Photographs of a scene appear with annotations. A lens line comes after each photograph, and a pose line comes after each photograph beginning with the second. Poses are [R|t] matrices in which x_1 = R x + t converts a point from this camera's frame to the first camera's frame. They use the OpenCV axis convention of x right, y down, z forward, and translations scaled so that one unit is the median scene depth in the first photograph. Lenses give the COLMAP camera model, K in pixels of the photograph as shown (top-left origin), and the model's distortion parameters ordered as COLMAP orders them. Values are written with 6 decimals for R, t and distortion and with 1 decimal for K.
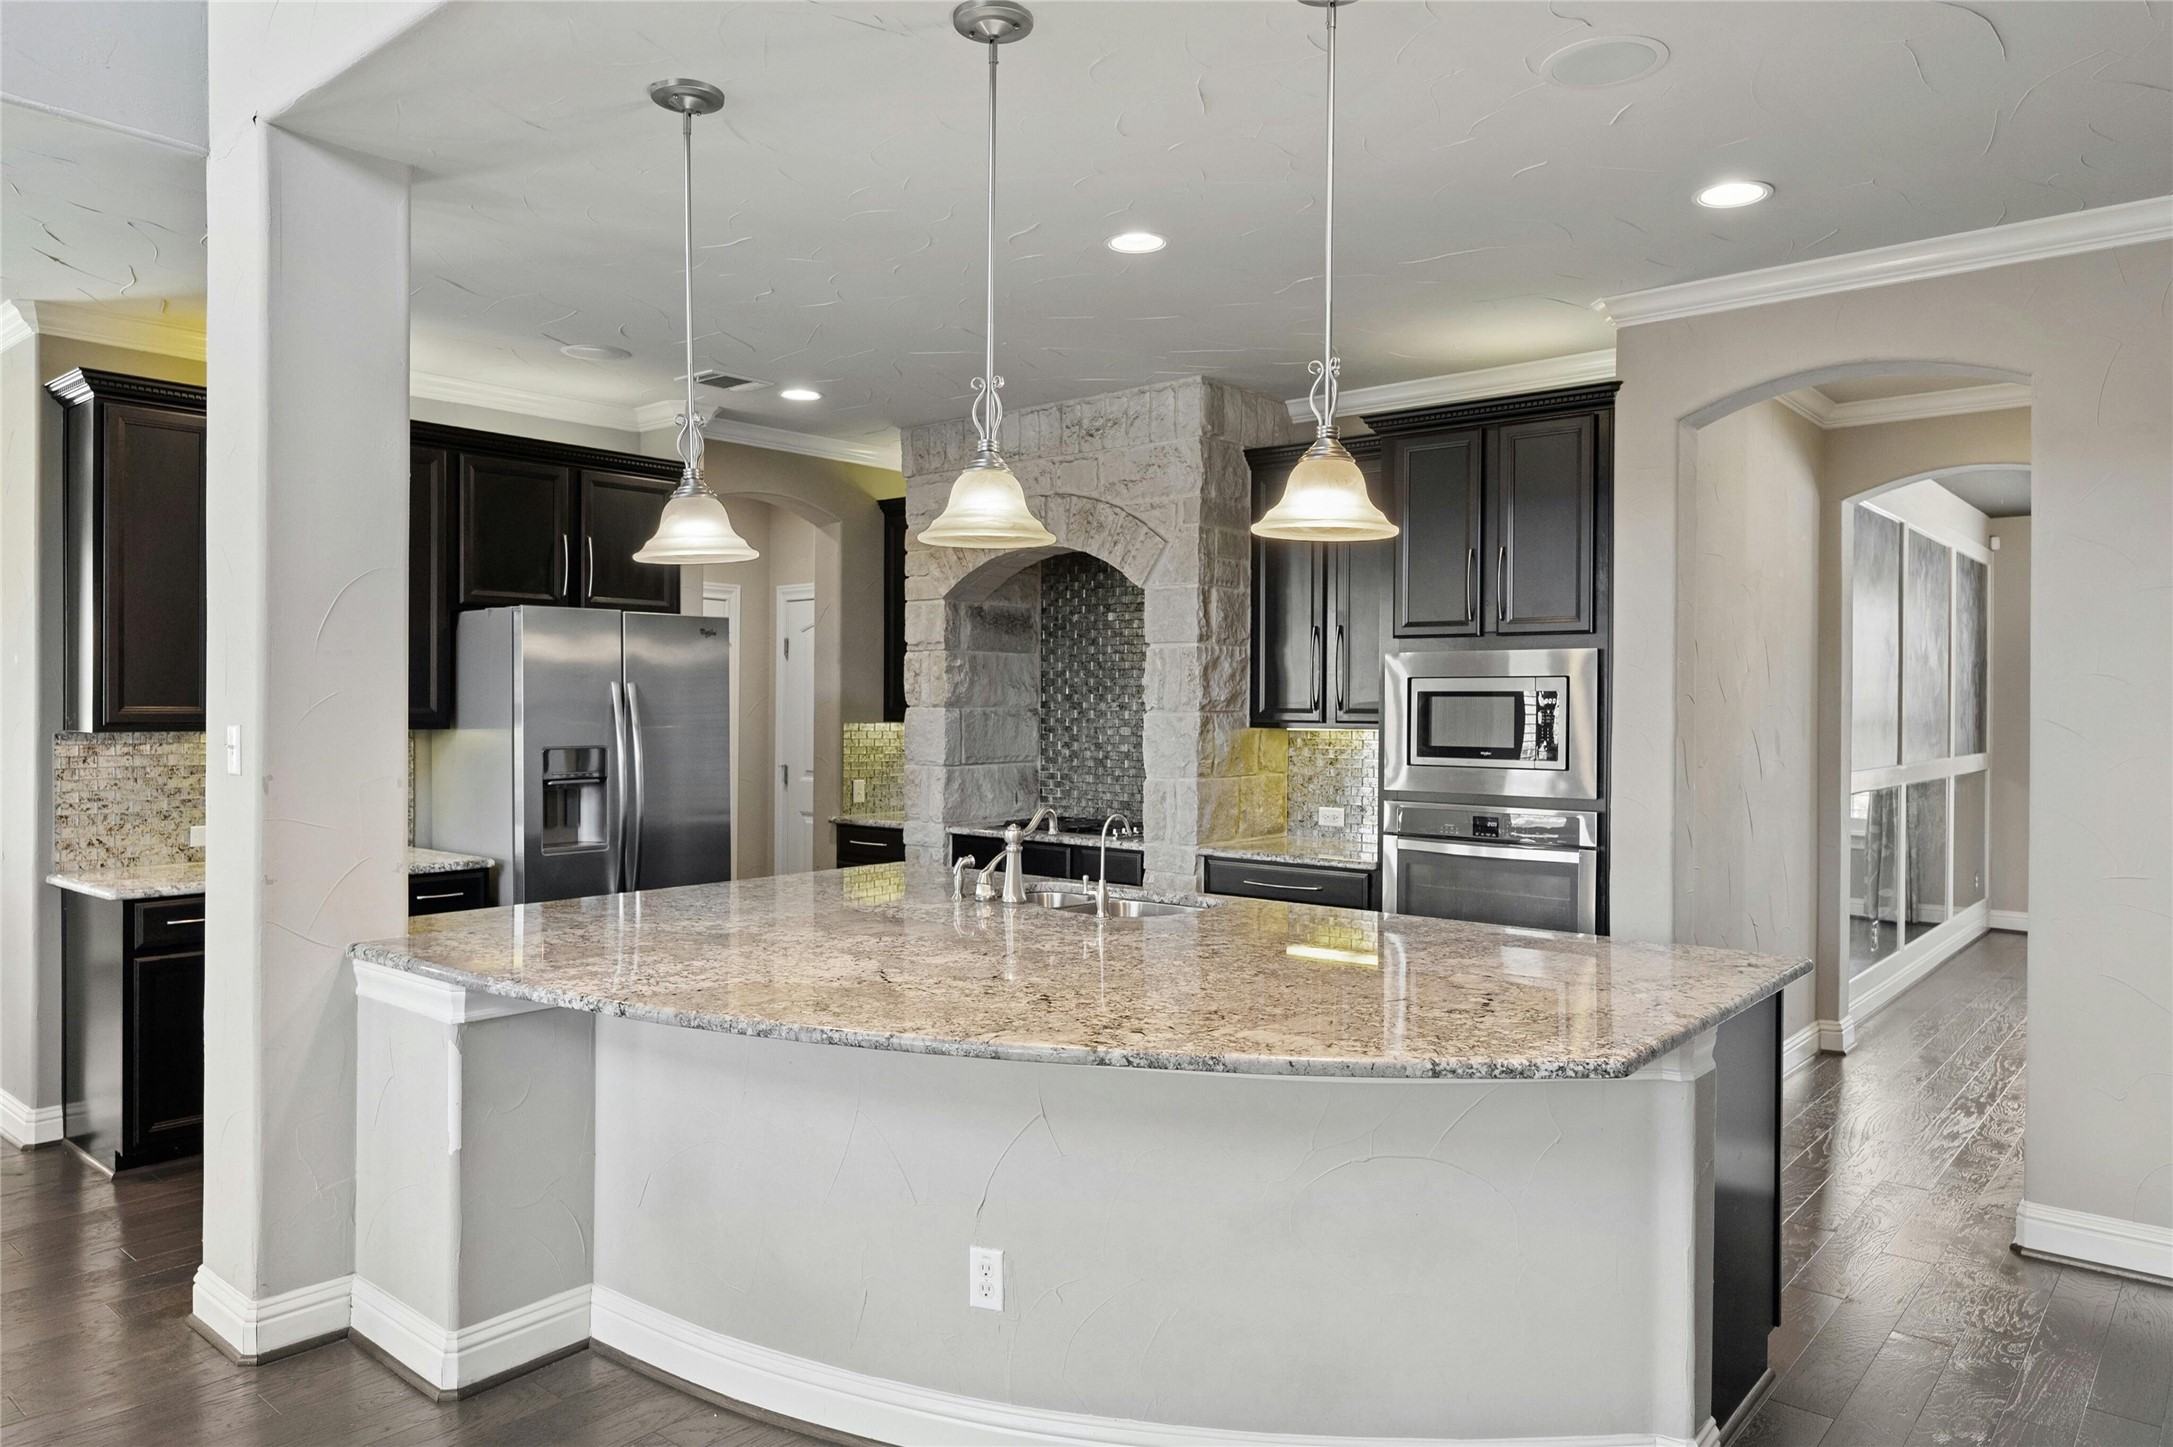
lens RADIAL K [[1424.9, 0, 1095.8], [0, 1424.9, 717.7], [0, 0, 1]] dist [-0.000818, 0.000434]
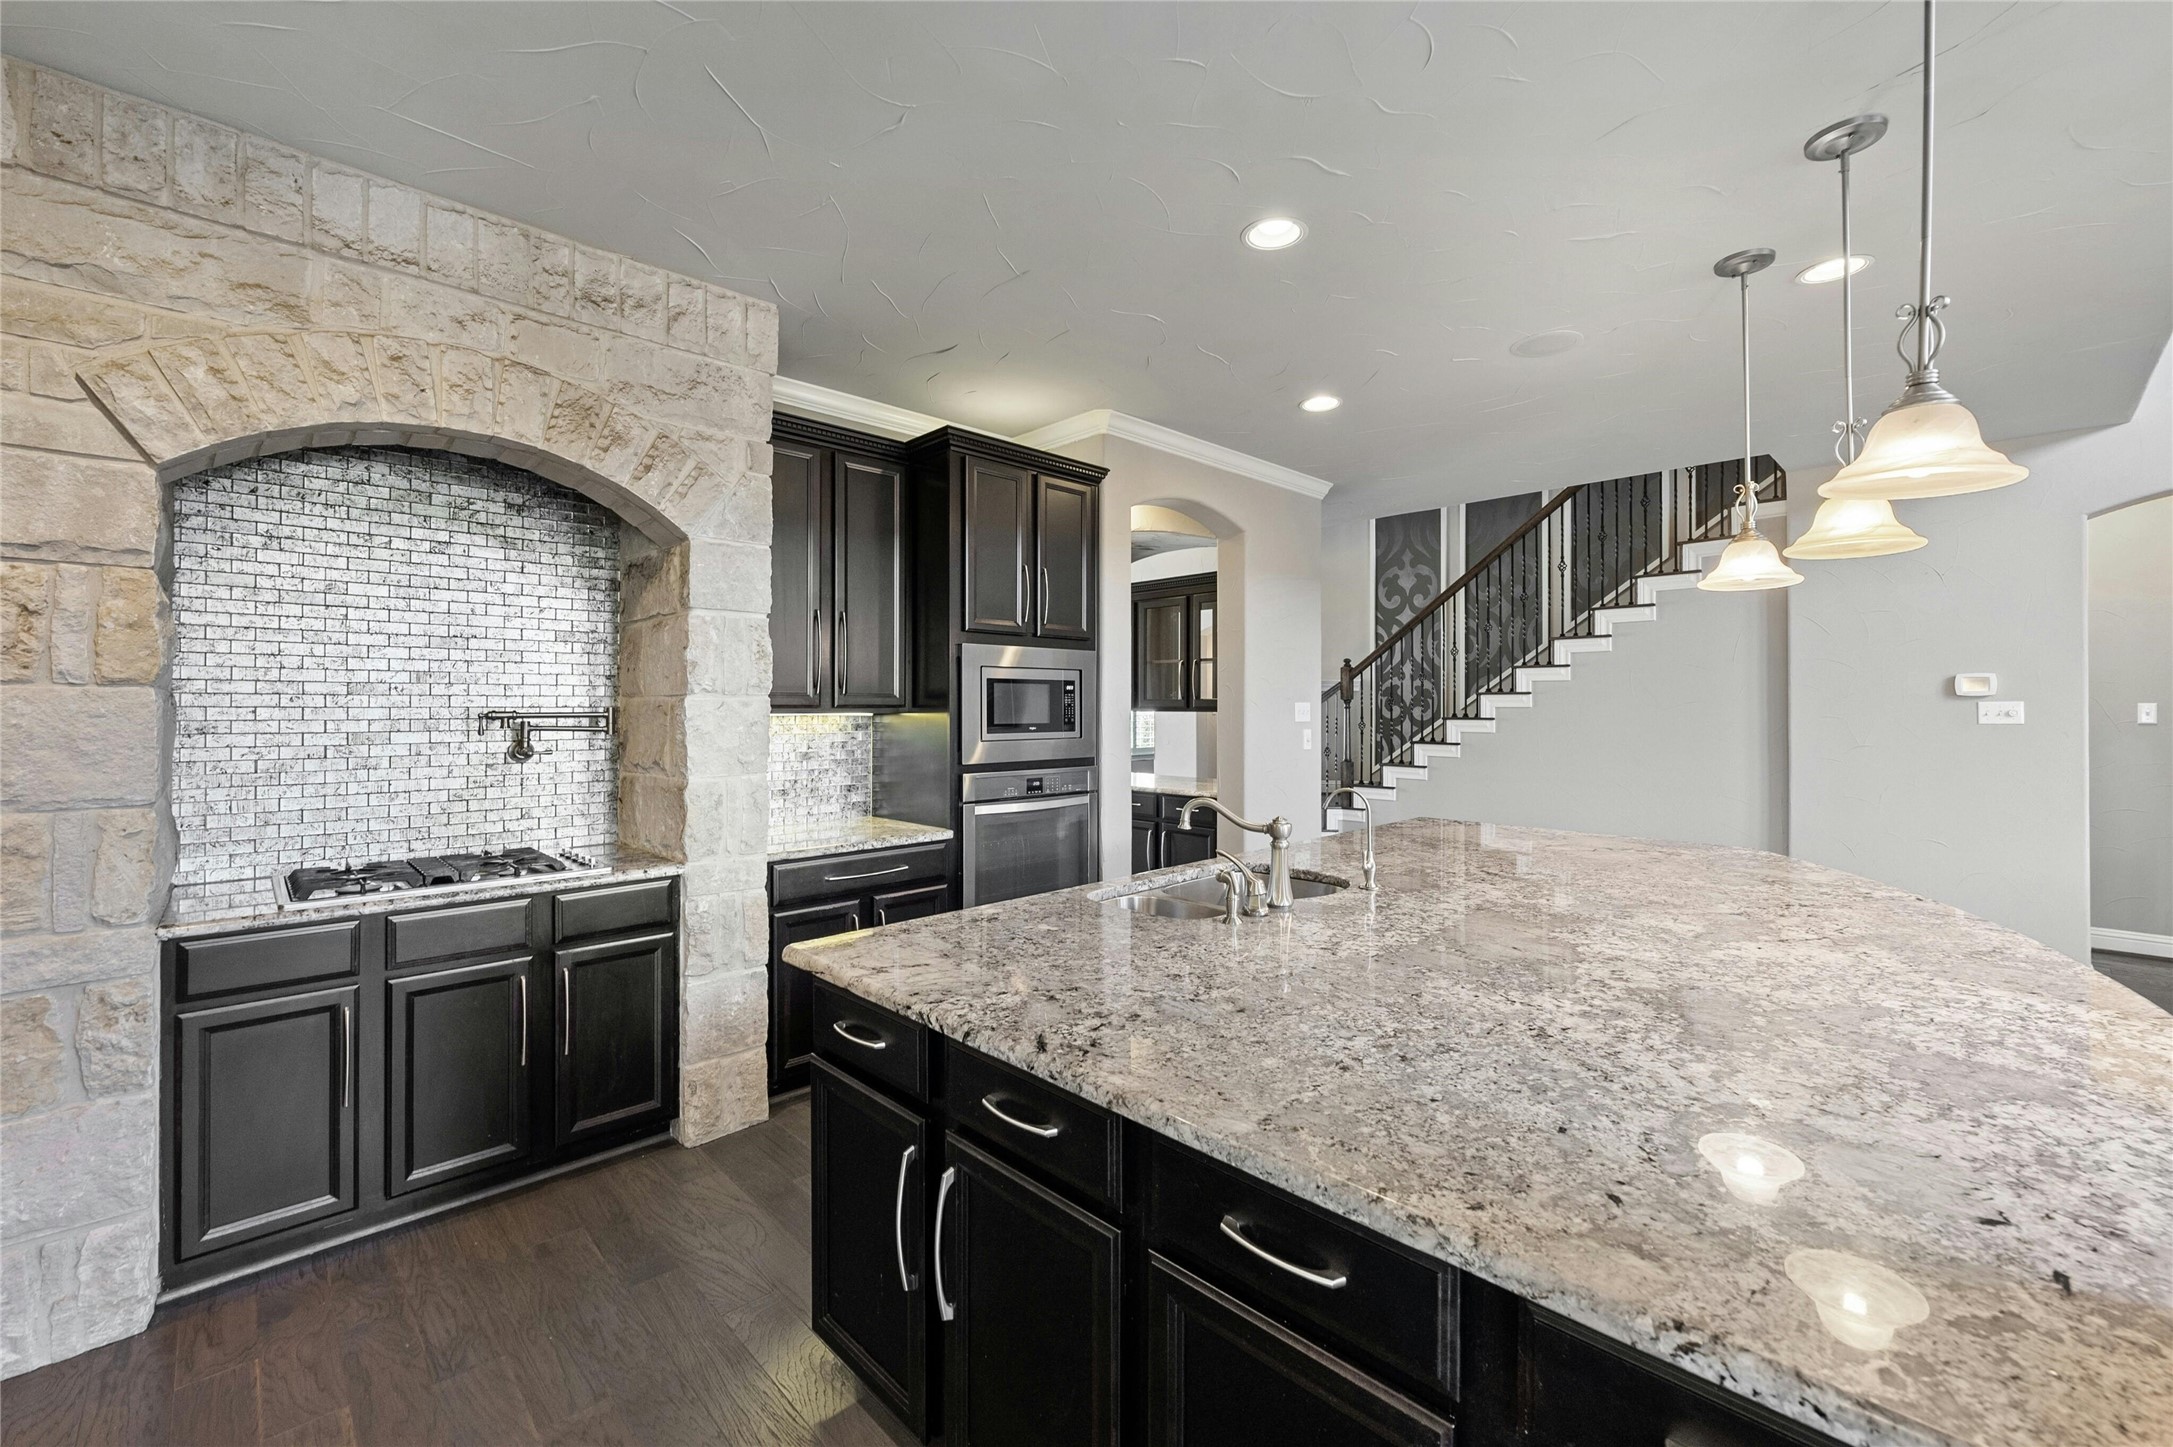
lens RADIAL K [[888.8, 0, 1088.8], [0, 888.8, 704.8], [0, 0, 1]] dist [-0.001500, 0.000158]
pose [[0.095378, -0.003490, 0.995435, -0.432629], [0.010600, 0.999941, 0.002490, 0.002273], [-0.995385, 0.010314, 0.095409, 0.741204]]
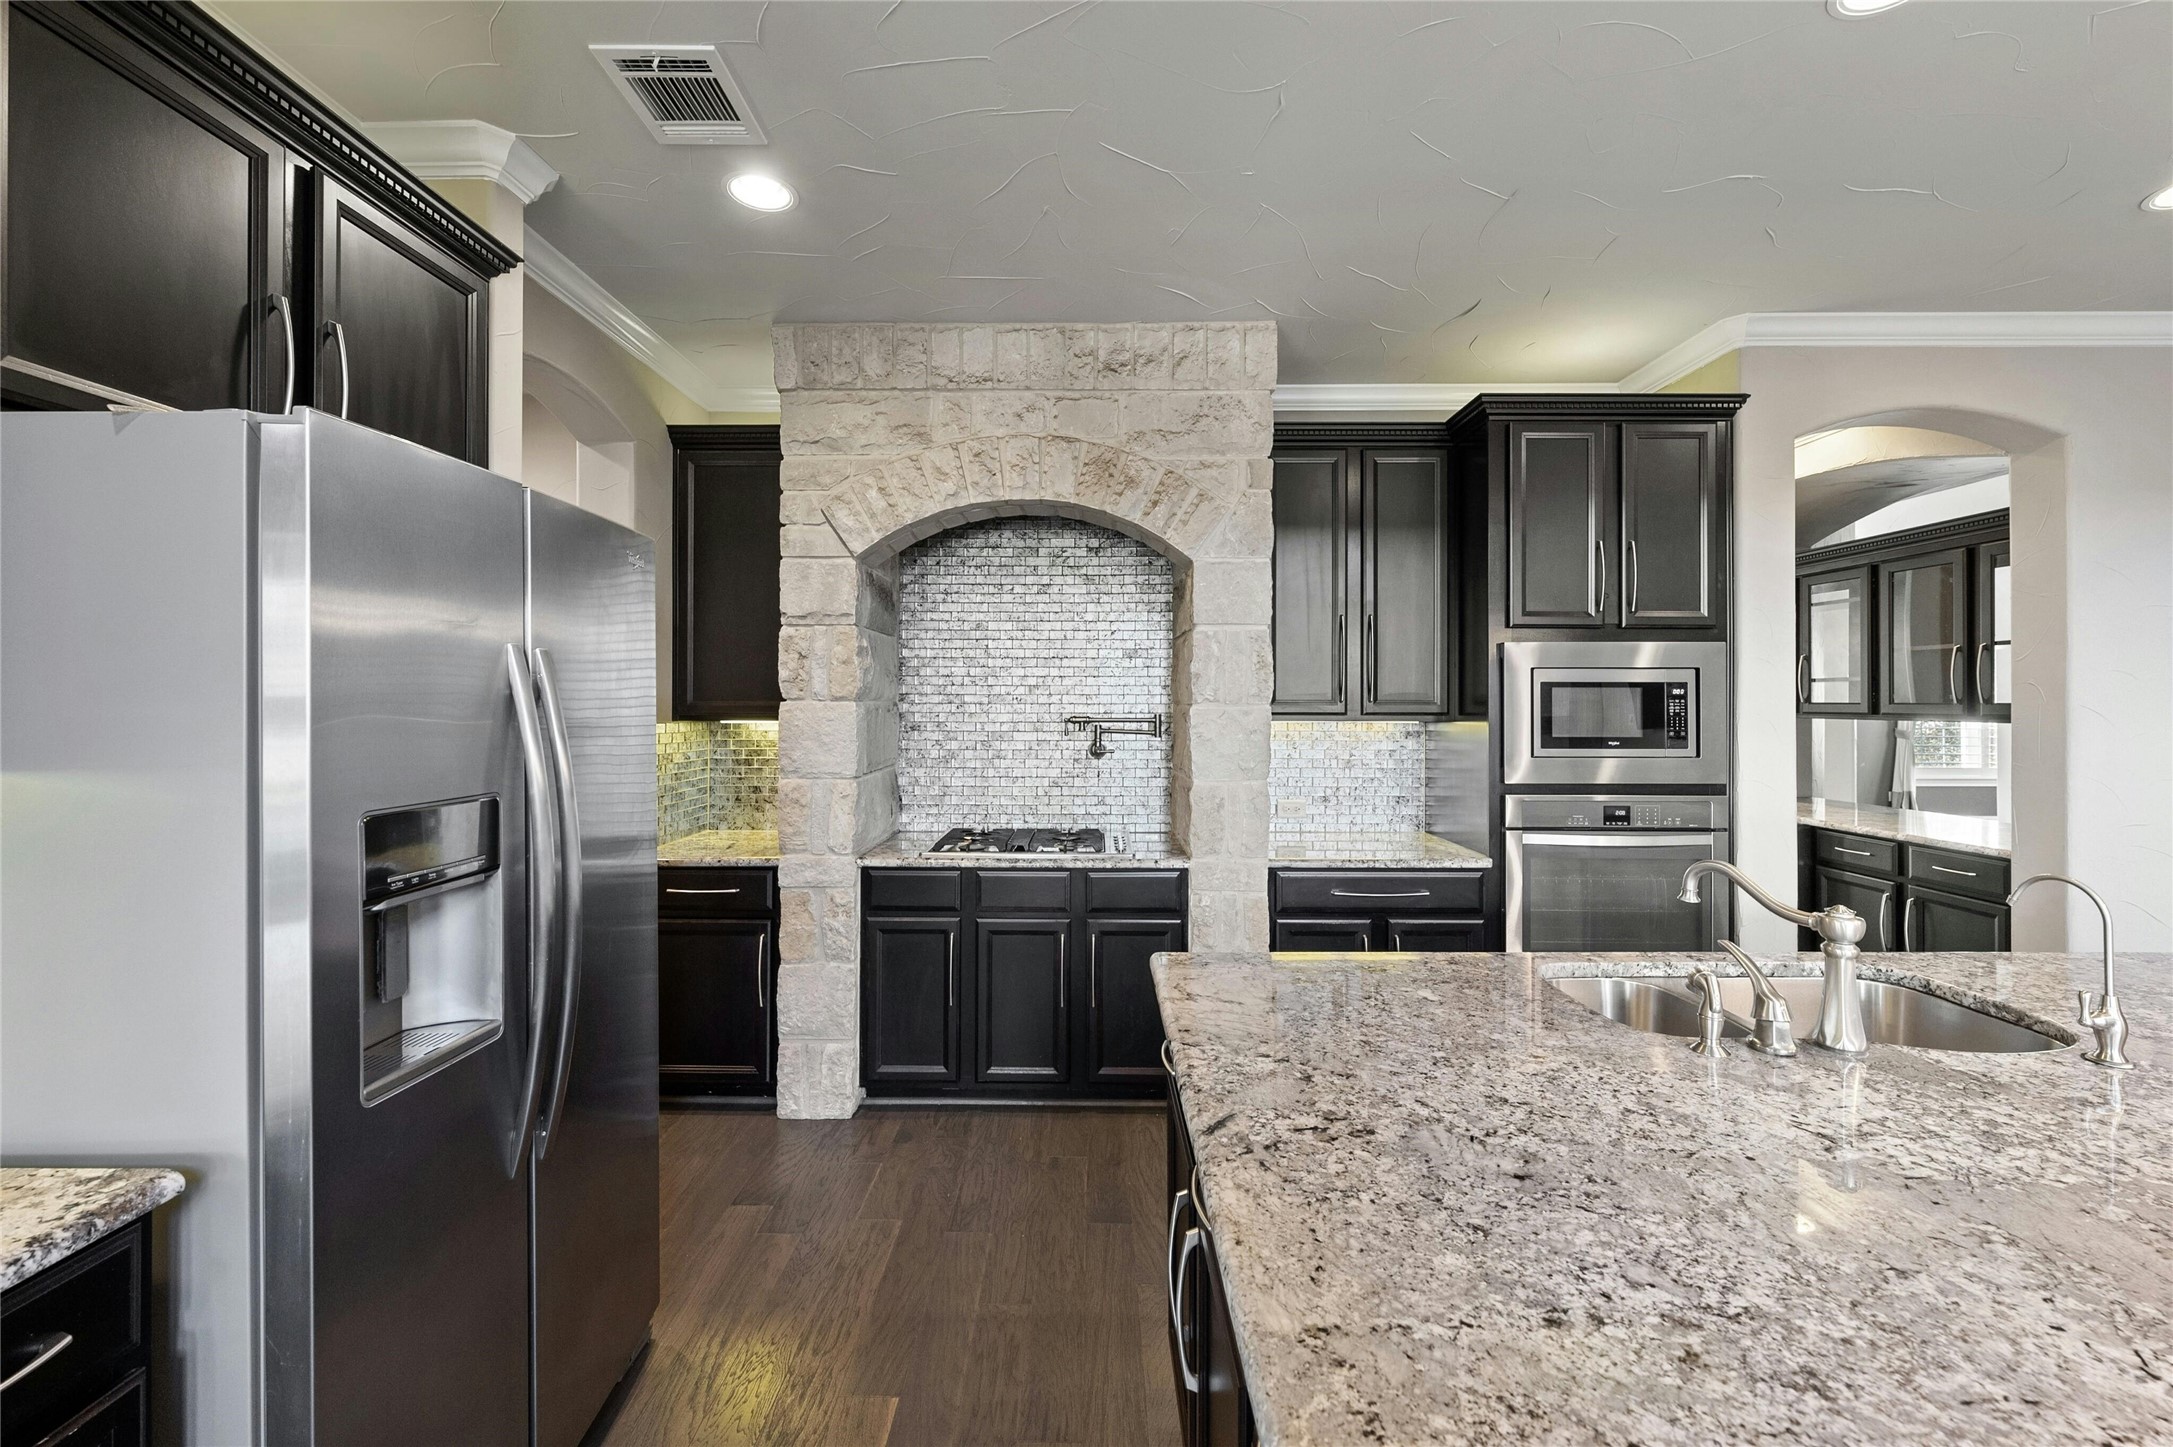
lens RADIAL K [[888.8, 0, 1104.3], [0, 888.8, 694.6], [0, 0, 1]] dist [-0.001500, 0.000158]
pose [[0.771267, 0.000169, 0.636512, -0.346681], [0.008536, 0.999907, -0.010608, -0.005038], [-0.636455, 0.013614, 0.771194, 0.629326]]
